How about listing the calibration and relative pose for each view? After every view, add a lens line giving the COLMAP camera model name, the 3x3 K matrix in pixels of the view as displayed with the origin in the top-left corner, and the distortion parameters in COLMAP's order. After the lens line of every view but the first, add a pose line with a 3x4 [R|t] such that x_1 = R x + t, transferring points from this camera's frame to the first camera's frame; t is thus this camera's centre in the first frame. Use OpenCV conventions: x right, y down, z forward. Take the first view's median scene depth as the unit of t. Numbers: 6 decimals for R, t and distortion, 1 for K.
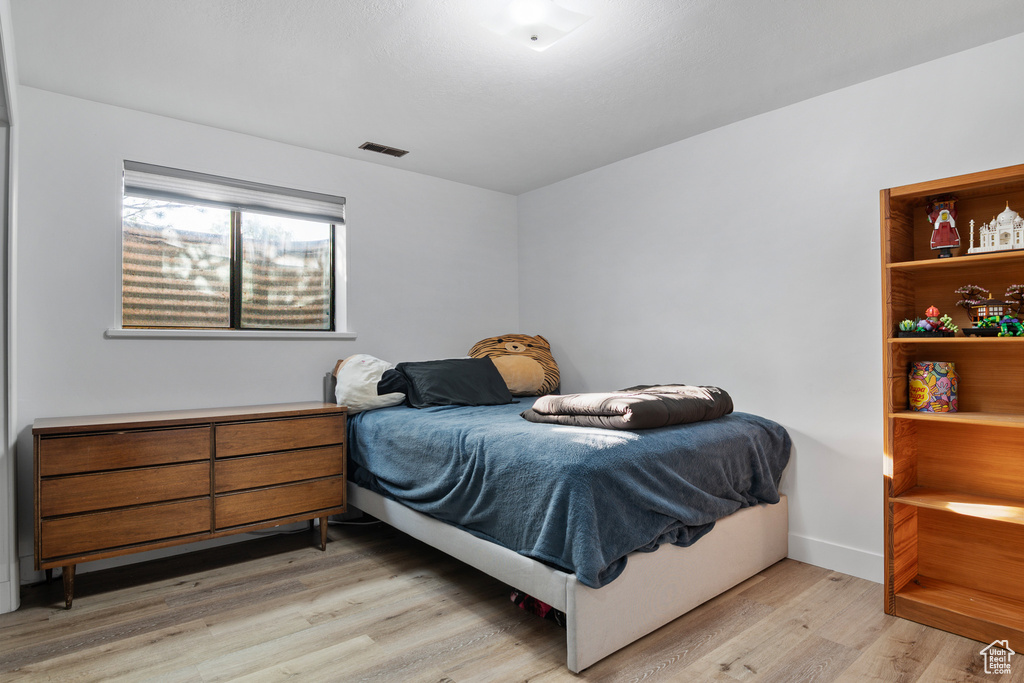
lens RADIAL K [[580.2, 0, 514.2], [0, 580.2, 342.3], [0, 0, 1]] dist [-0.019958, -0.001407]
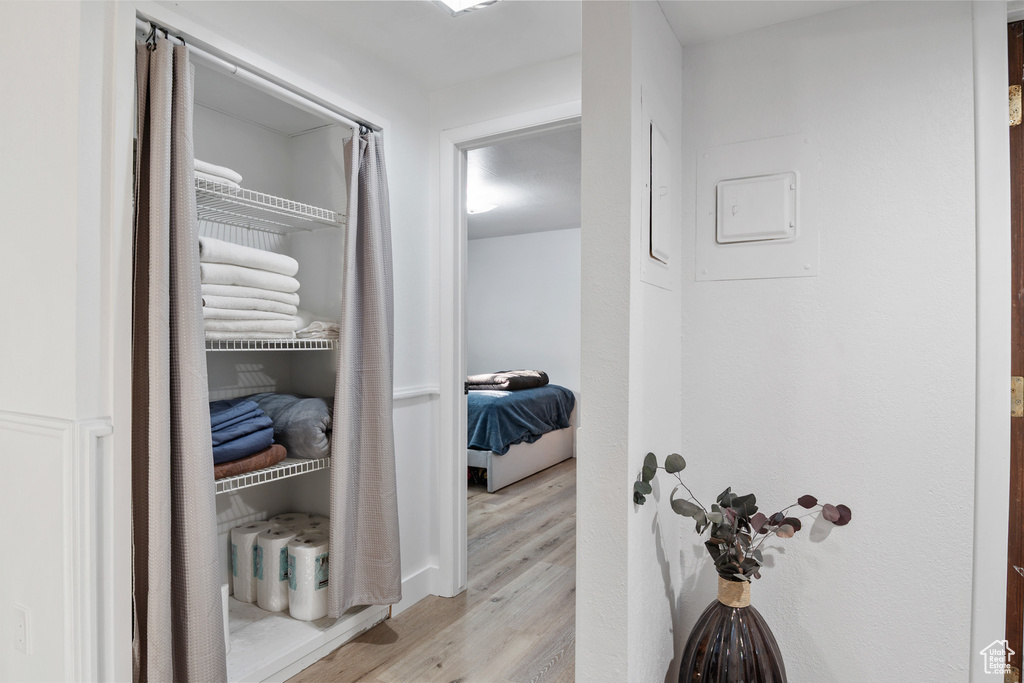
lens RADIAL K [[580.2, 0, 509.2], [0, 580.2, 343.2], [0, 0, 1]] dist [-0.019958, -0.001407]
pose [[0.940821, 0.008973, 0.338786, -0.495282], [-0.011721, 0.999913, 0.006066, -0.034102], [-0.338702, -0.009678, 0.940844, -0.967086]]
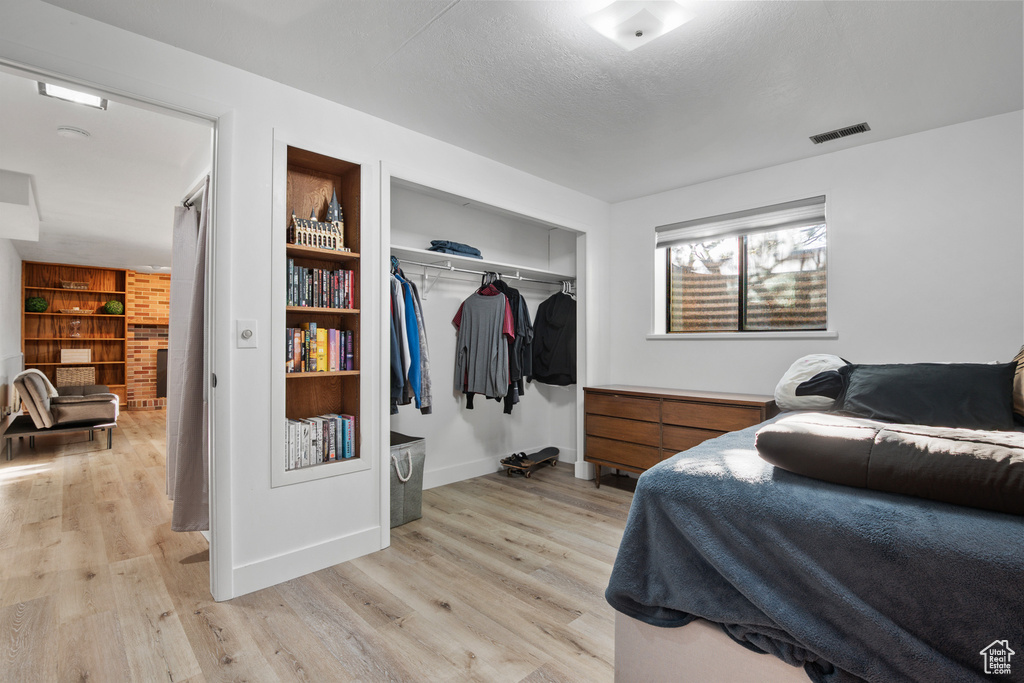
lens RADIAL K [[468.2, 0, 515.8], [0, 468.2, 344.1], [0, 0, 1]] dist [-0.019407, -0.006762]
pose [[0.073767, 0.002283, -0.997273, 0.680860], [0.005039, 0.999984, 0.002662, -0.000471], [0.997263, -0.005222, 0.073754, 0.616399]]
